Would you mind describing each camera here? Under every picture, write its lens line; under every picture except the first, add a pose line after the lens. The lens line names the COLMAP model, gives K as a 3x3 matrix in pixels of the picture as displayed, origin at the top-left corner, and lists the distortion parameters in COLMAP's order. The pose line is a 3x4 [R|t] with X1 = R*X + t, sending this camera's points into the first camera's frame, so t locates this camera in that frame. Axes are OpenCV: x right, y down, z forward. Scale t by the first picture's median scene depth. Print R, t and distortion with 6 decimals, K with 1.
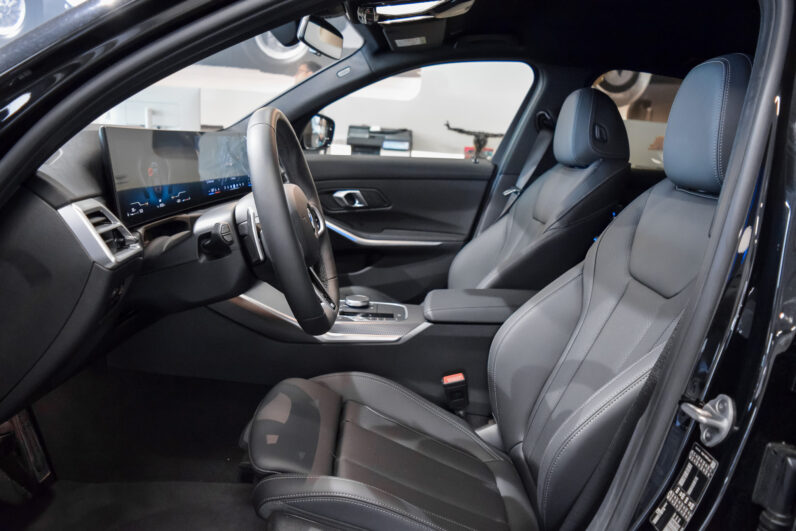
lens RADIAL K [[630.8, 0, 387.4], [0, 630.8, 266.7], [0, 0, 1]] dist [-0.079330, 0.003307]
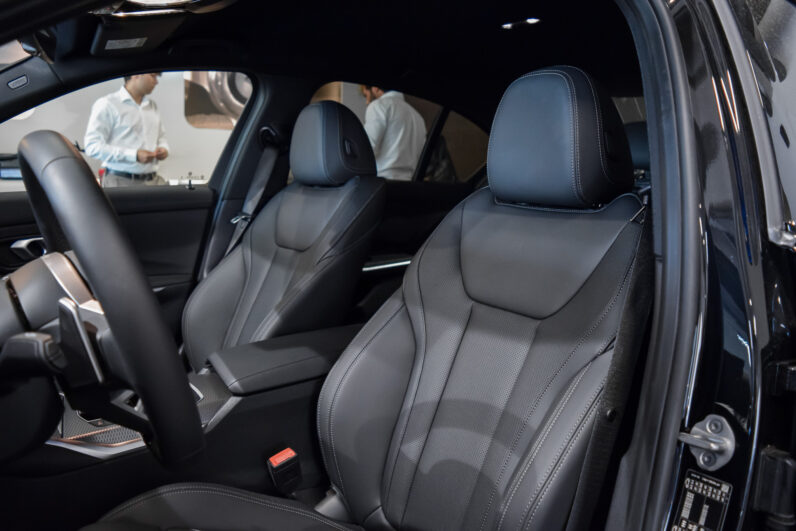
lens RADIAL K [[630.8, 0, 387.4], [0, 630.8, 266.7], [0, 0, 1]] dist [-0.079330, 0.003307]
pose [[0.817197, -0.136935, 0.559855, -0.198403], [0.148955, 0.988544, 0.024364, -0.063661], [-0.556777, 0.063483, 0.828232, 0.233154]]
